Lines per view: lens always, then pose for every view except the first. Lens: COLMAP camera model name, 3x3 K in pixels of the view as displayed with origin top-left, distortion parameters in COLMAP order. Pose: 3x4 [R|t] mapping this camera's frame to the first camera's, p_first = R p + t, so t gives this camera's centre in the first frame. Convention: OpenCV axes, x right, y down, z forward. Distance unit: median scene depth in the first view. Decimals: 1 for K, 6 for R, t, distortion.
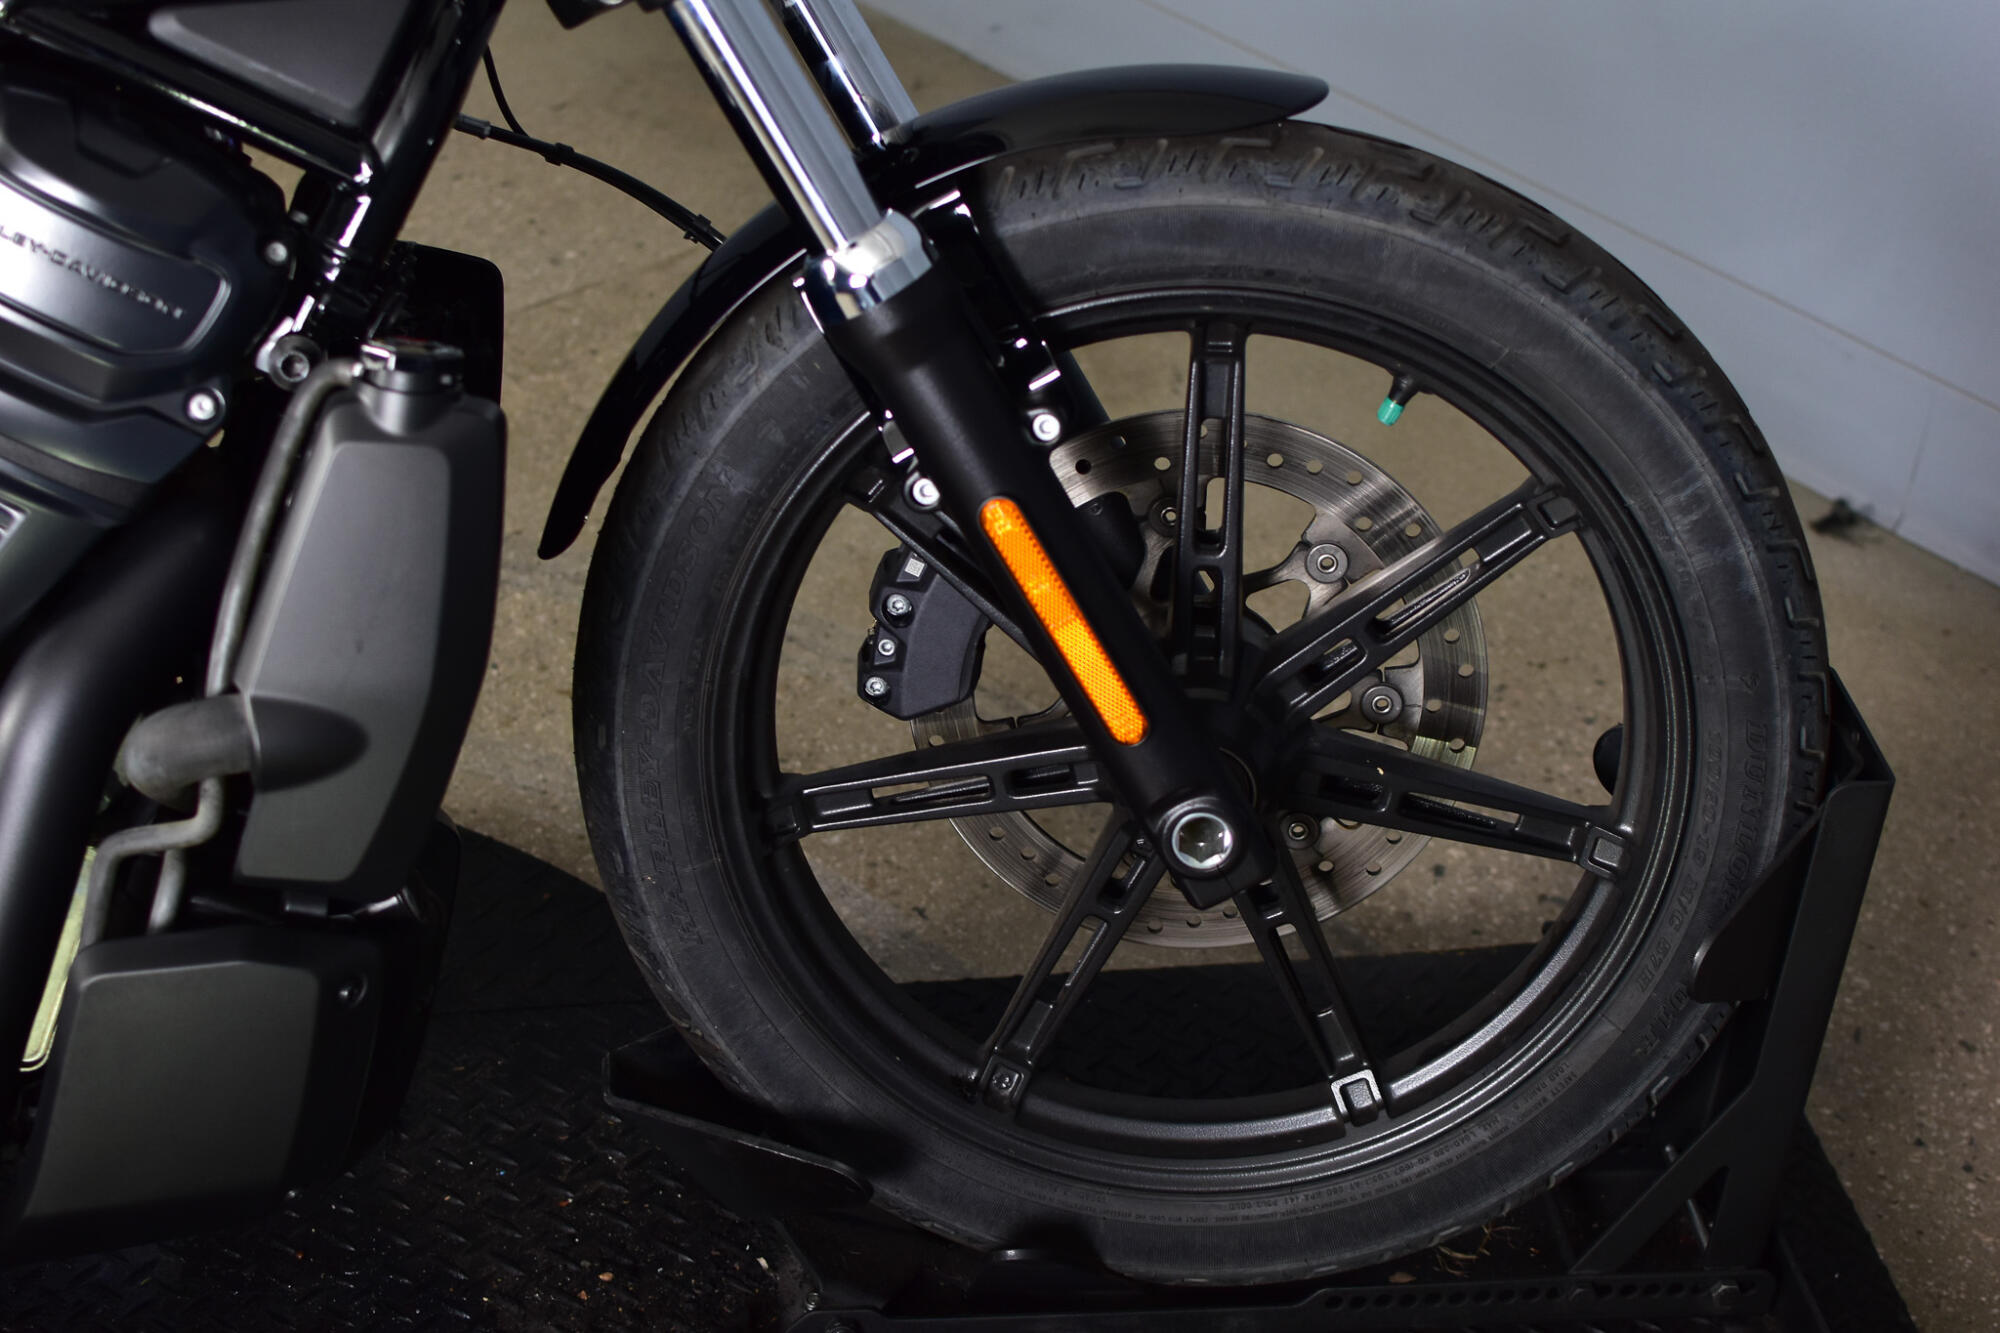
lens RADIAL K [[3065.8, 0, 1000.0], [0, 3065.8, 666.5], [0, 0, 1]] dist [-0.175938, 0.063878]
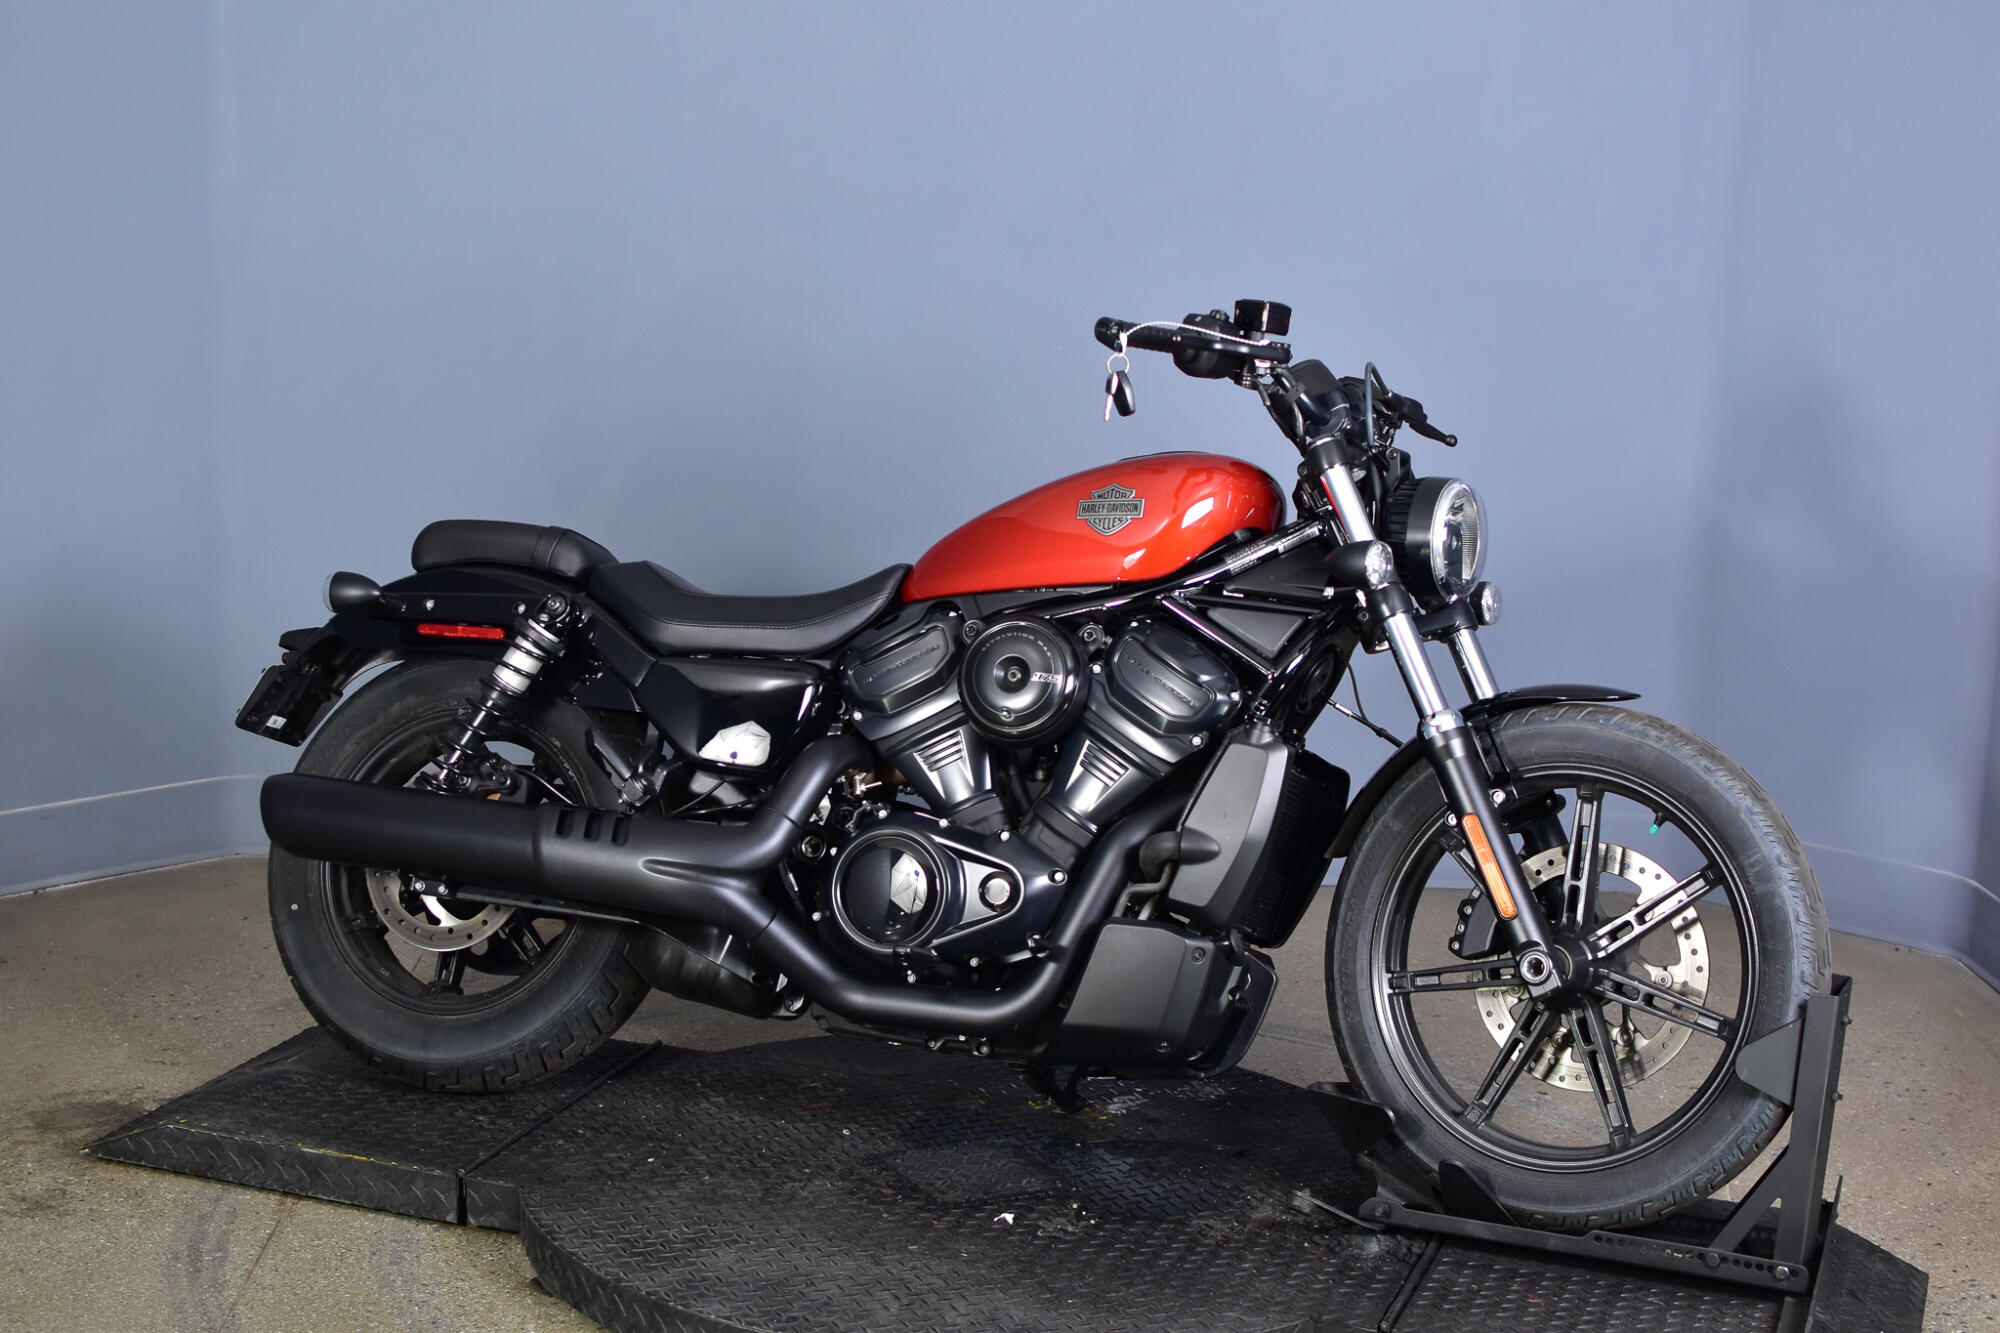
lens RADIAL K [[3051.5, 0, 1000.0], [0, 3051.5, 666.5], [0, 0, 1]] dist [0.003400, 0.029994]
pose [[0.883327, 0.080324, -0.461823, 0.865861], [-0.266297, 0.896781, -0.353369, 0.889354], [0.385770, 0.435123, 0.813541, -1.387847]]
